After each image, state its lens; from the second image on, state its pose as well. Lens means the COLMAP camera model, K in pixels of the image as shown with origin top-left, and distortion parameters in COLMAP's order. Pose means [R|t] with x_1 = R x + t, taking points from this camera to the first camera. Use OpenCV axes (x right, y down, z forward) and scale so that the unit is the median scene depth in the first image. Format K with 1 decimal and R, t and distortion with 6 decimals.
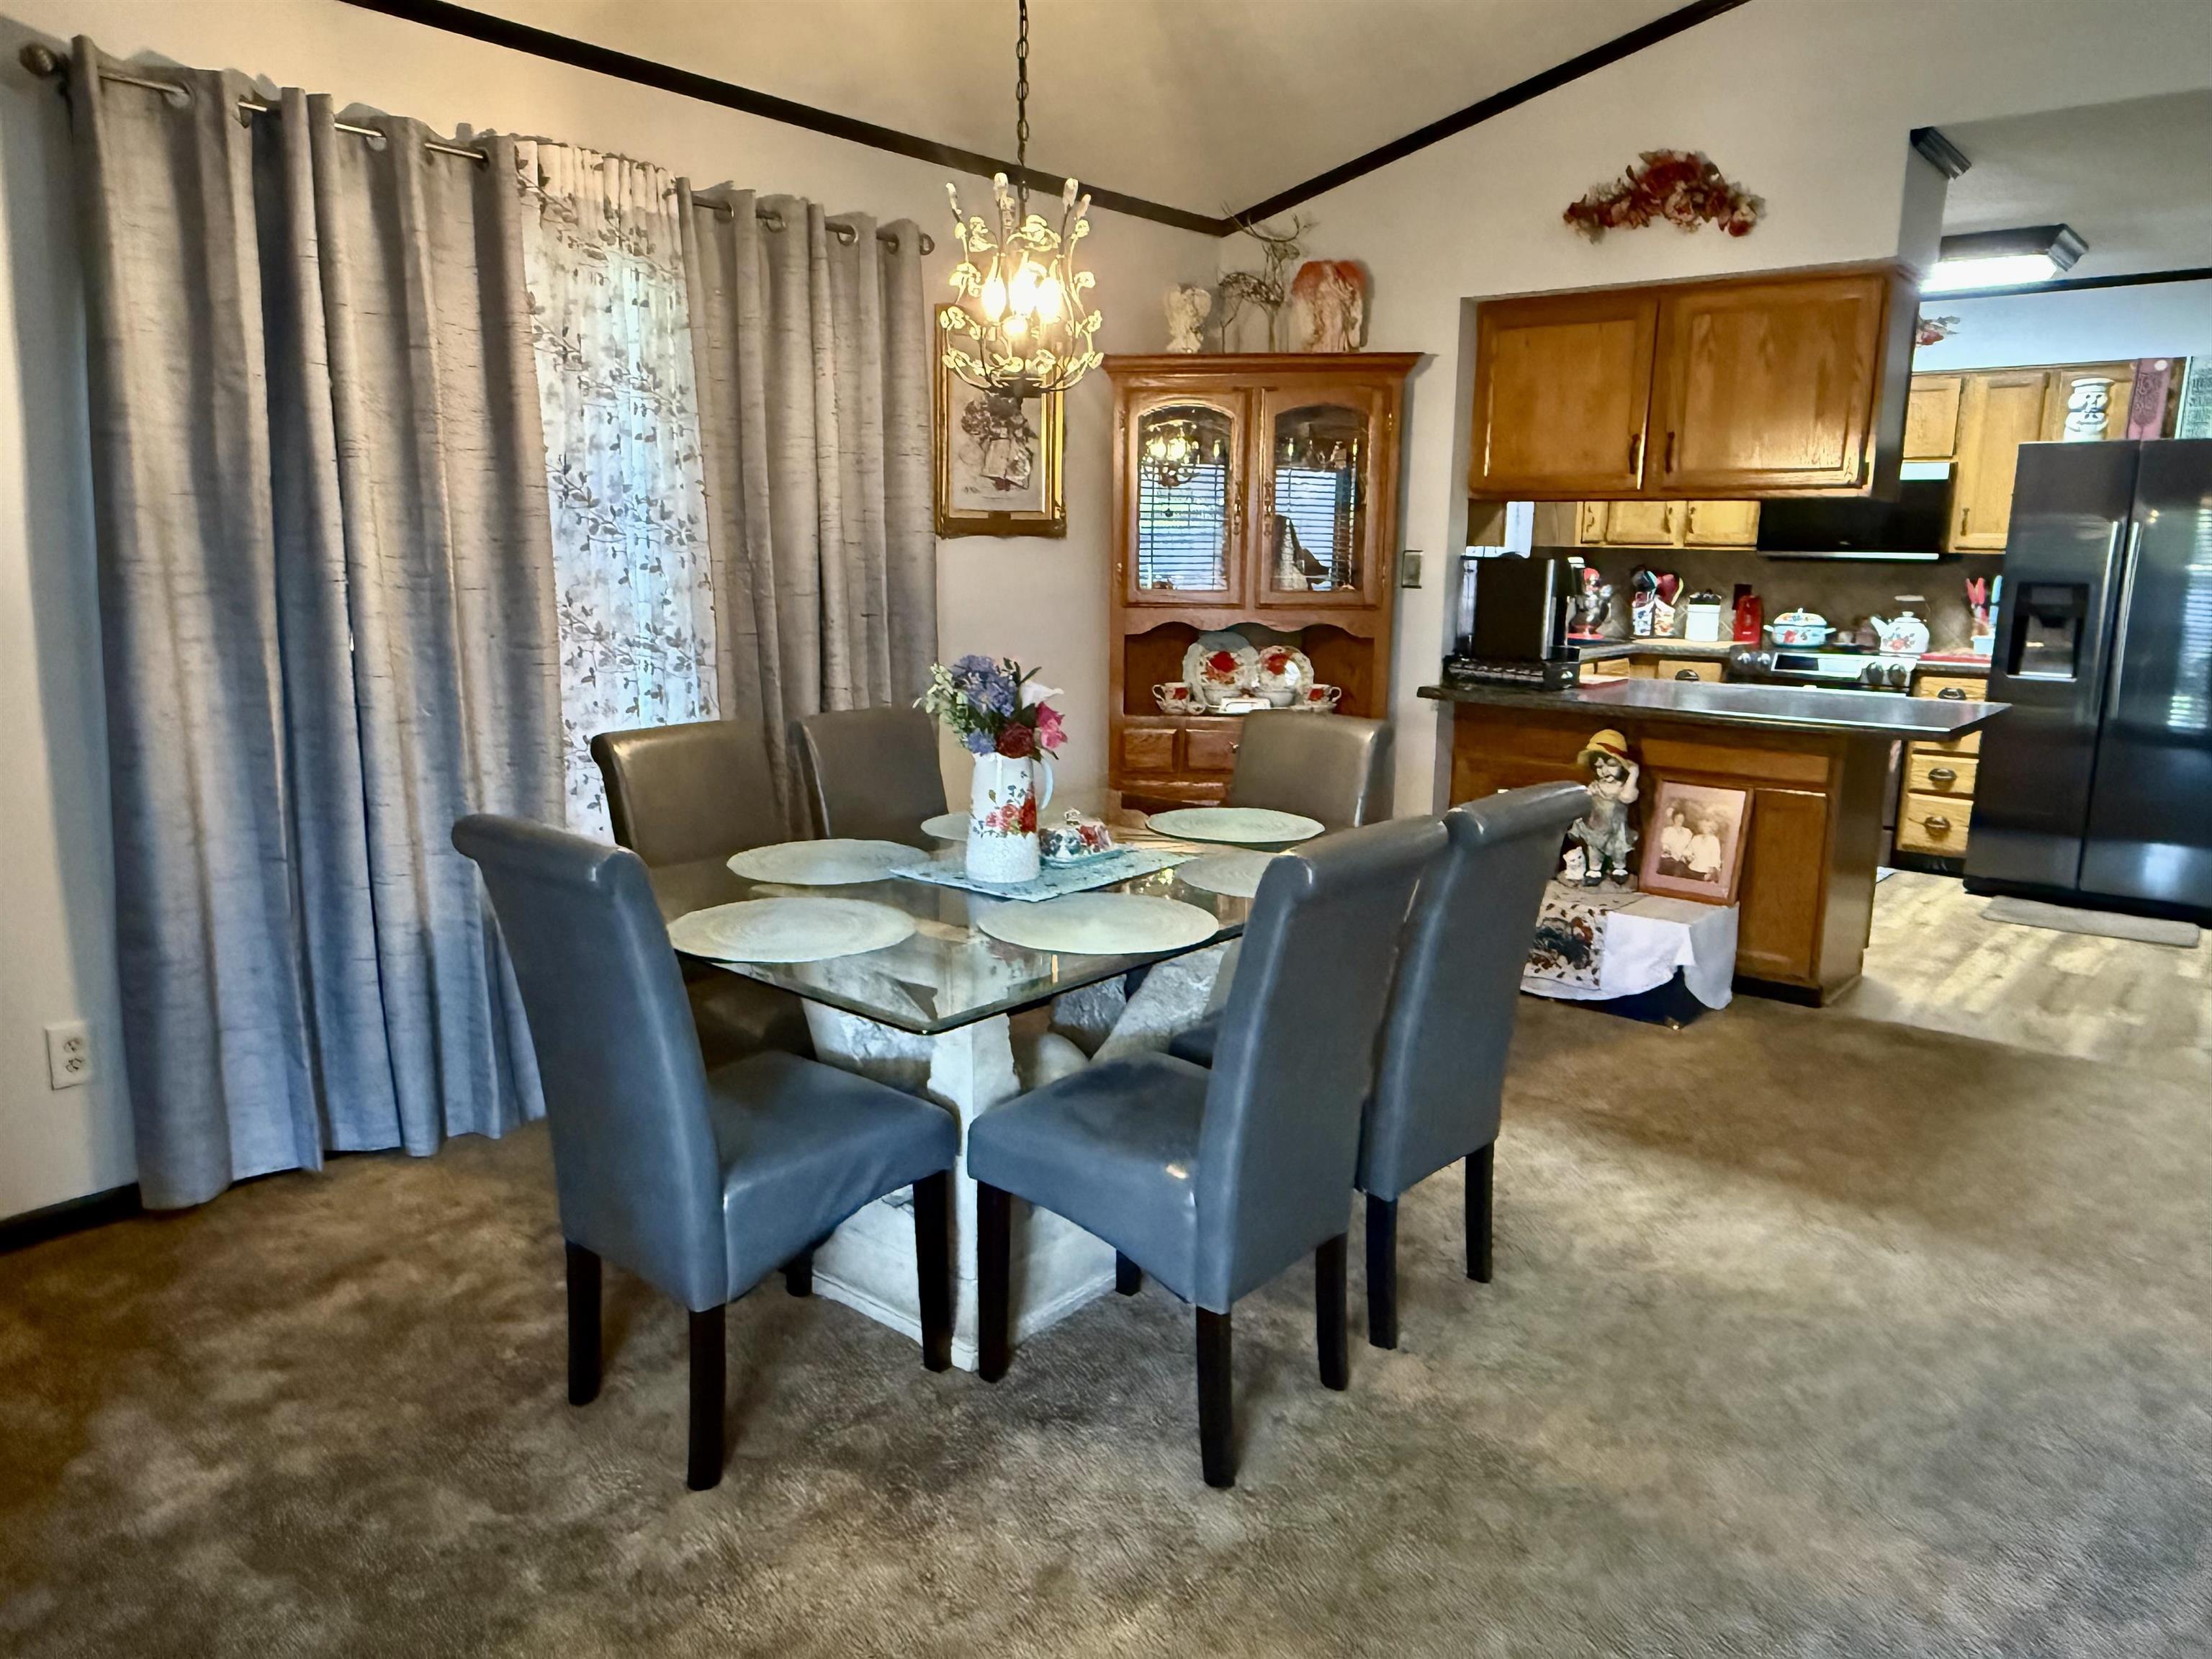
lens RADIAL K [[1518.9, 0, 1106.0], [0, 1518.9, 829.5], [0, 0, 1]] dist [-0.003173, 0.000147]
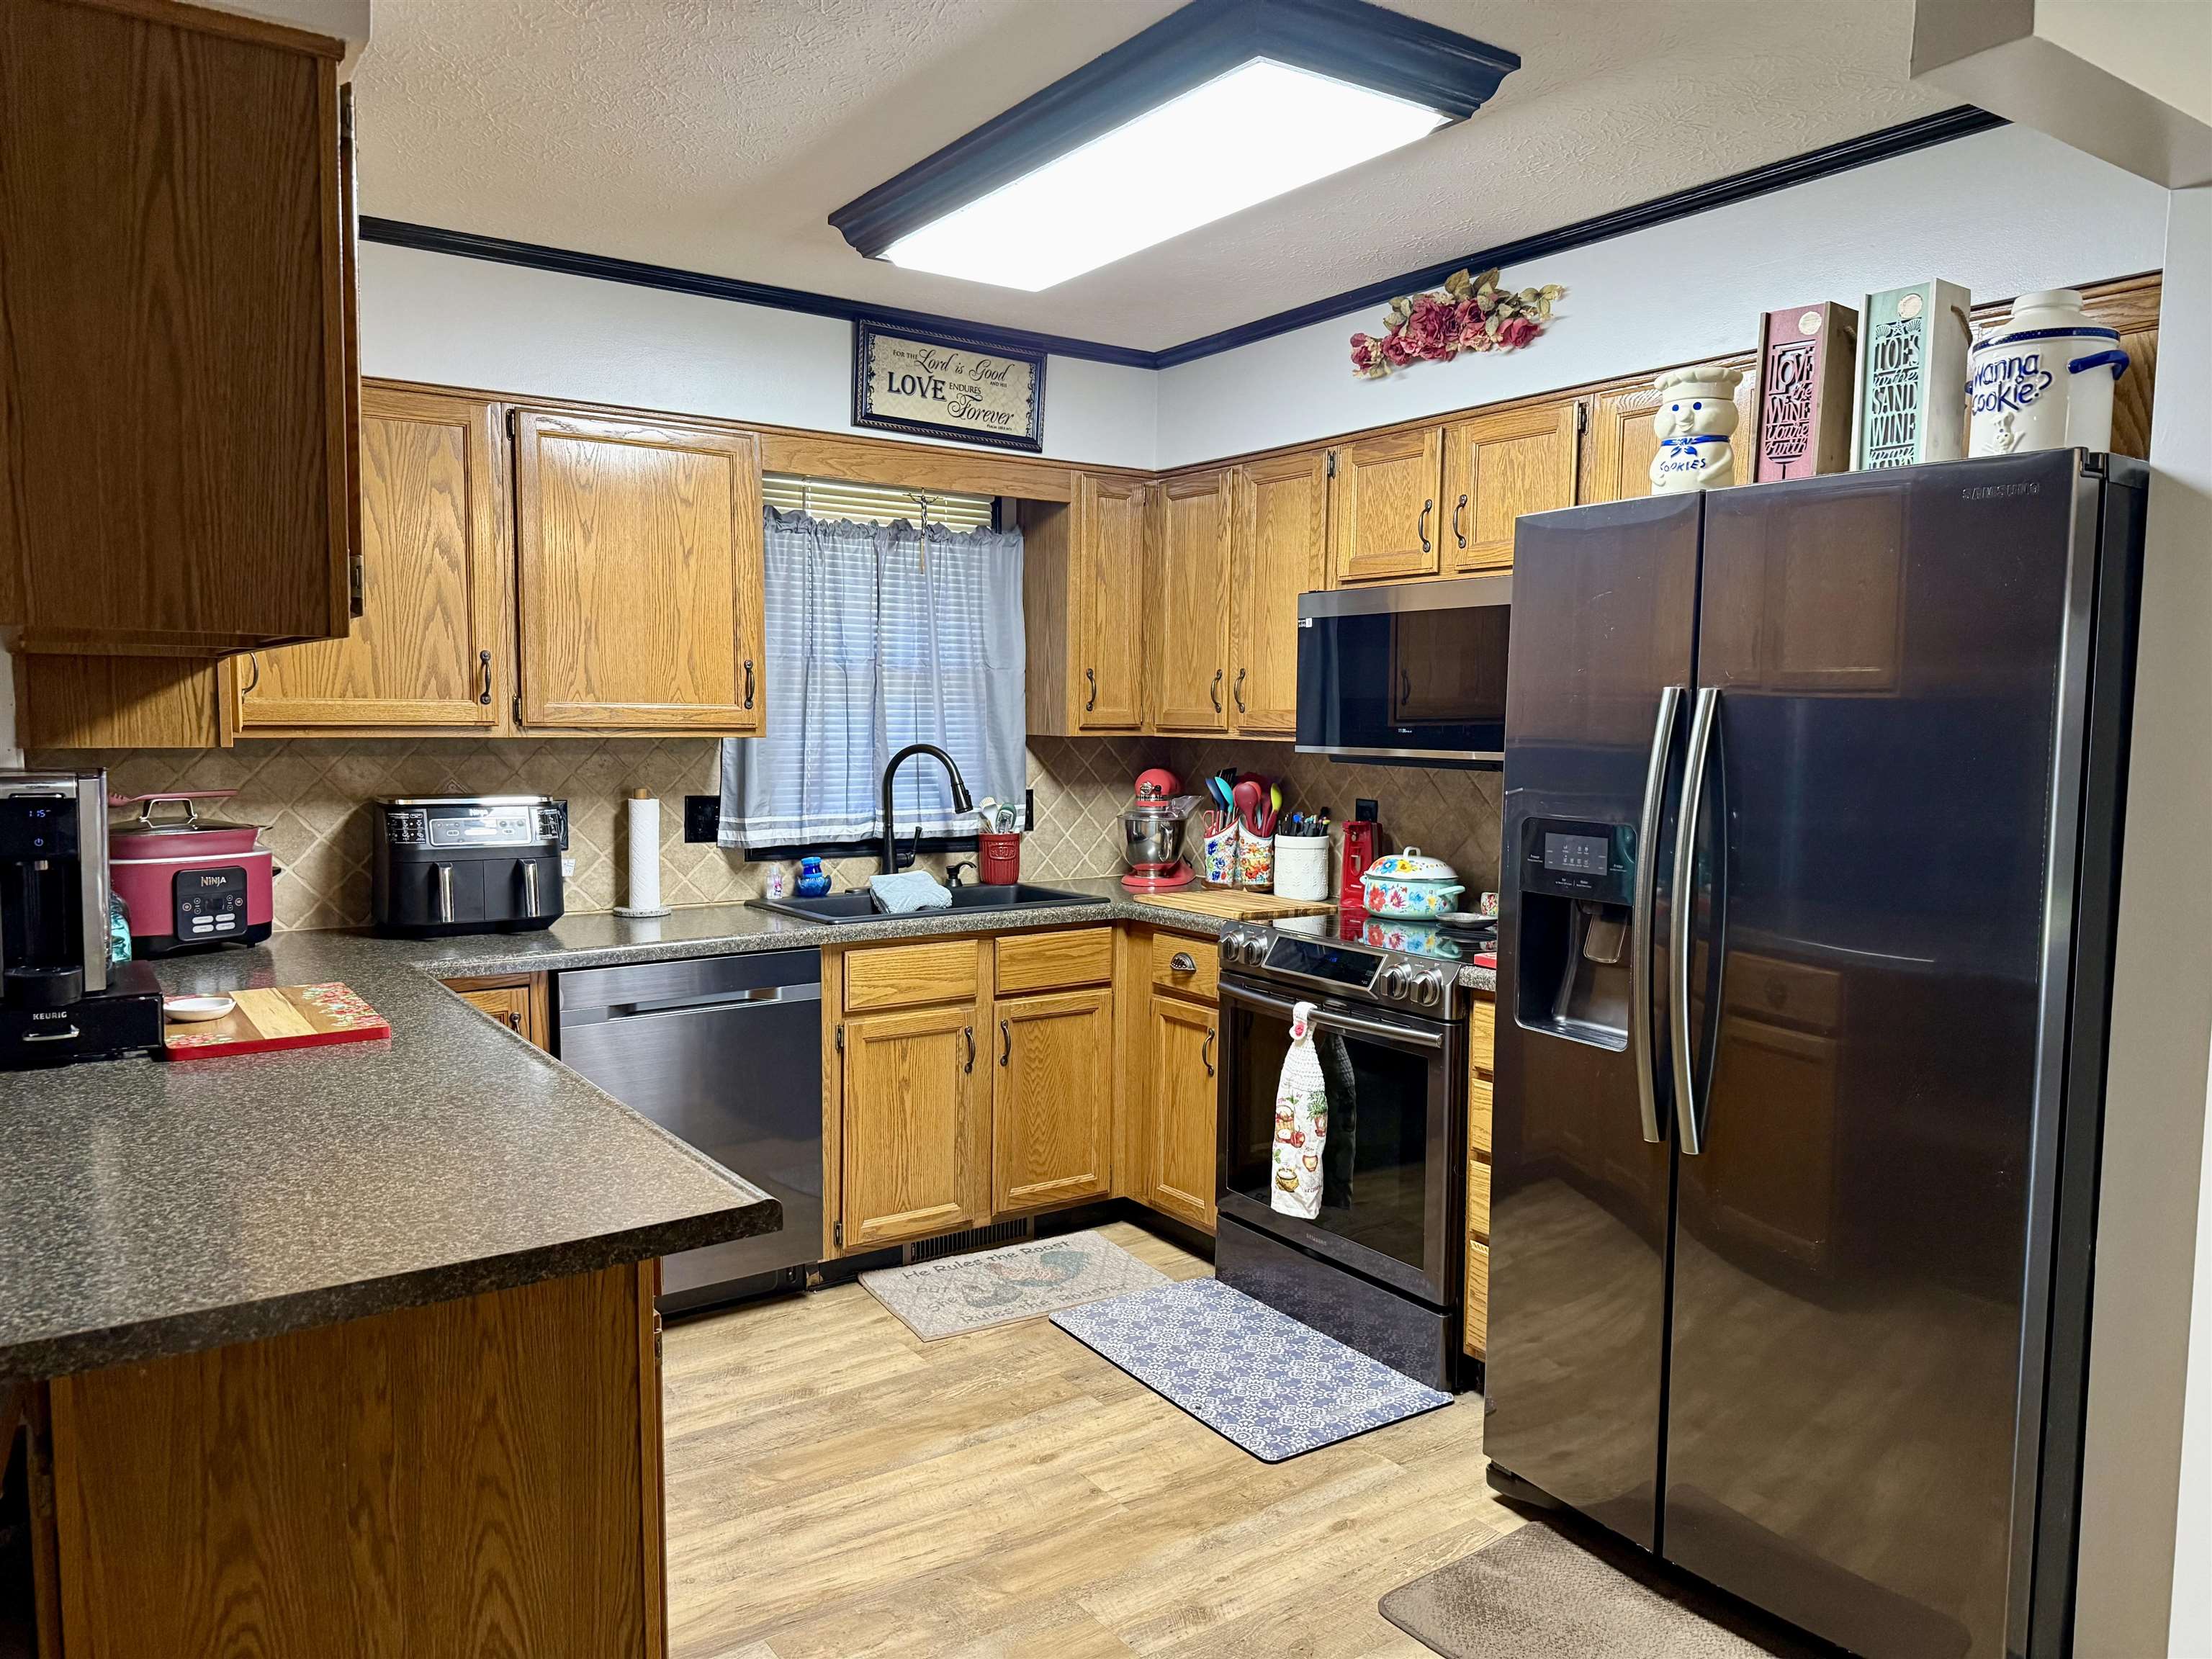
lens RADIAL K [[1562.0, 0, 1106.0], [0, 1562.0, 829.5], [0, 0, 1]] dist [0.209713, -0.356852]
pose [[0.964581, 0.017796, -0.263187, 0.513553], [-0.048979, 0.992455, -0.112401, -0.084325], [0.259201, 0.121310, 0.958175, 0.433554]]
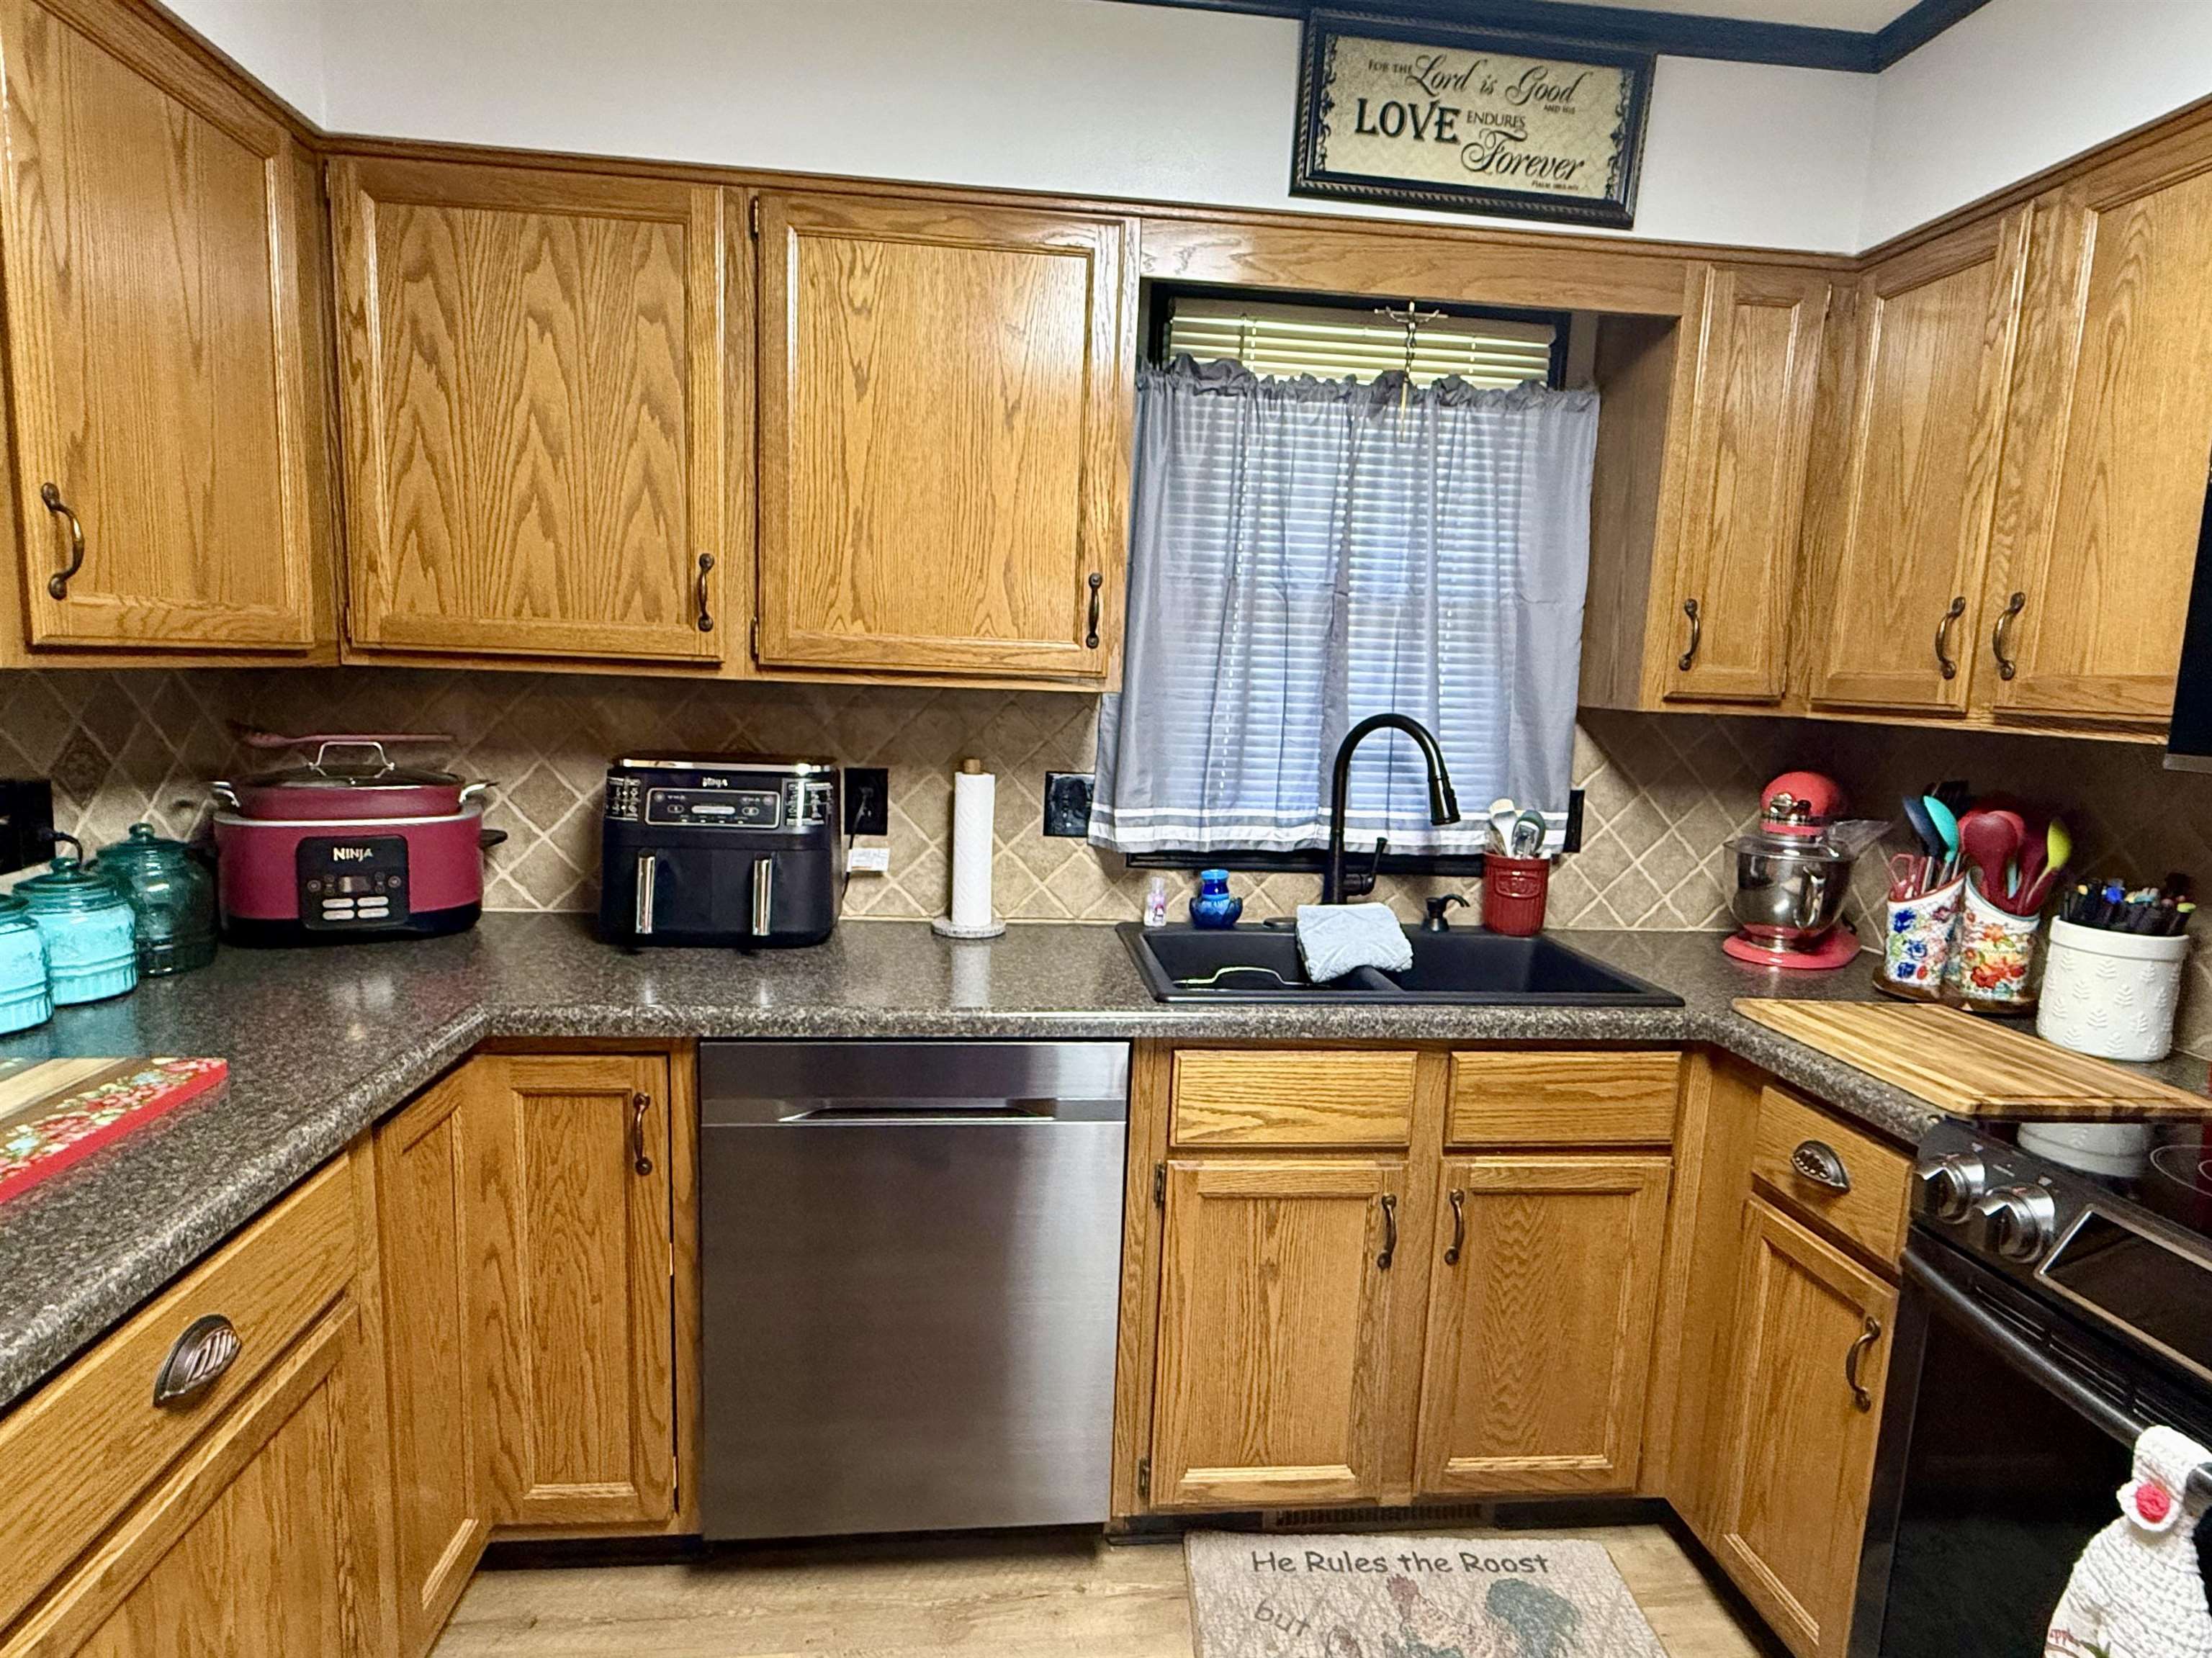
lens RADIAL K [[1197.3, 0, 1103.5], [0, 1197.3, 823.7], [0, 0, 1]] dist [0.003439, -0.000280]
pose [[0.716665, 0.108694, -0.688895, 0.440197], [-0.165071, 0.986150, -0.016130, -0.140332], [0.677601, 0.125277, 0.724681, 0.742627]]
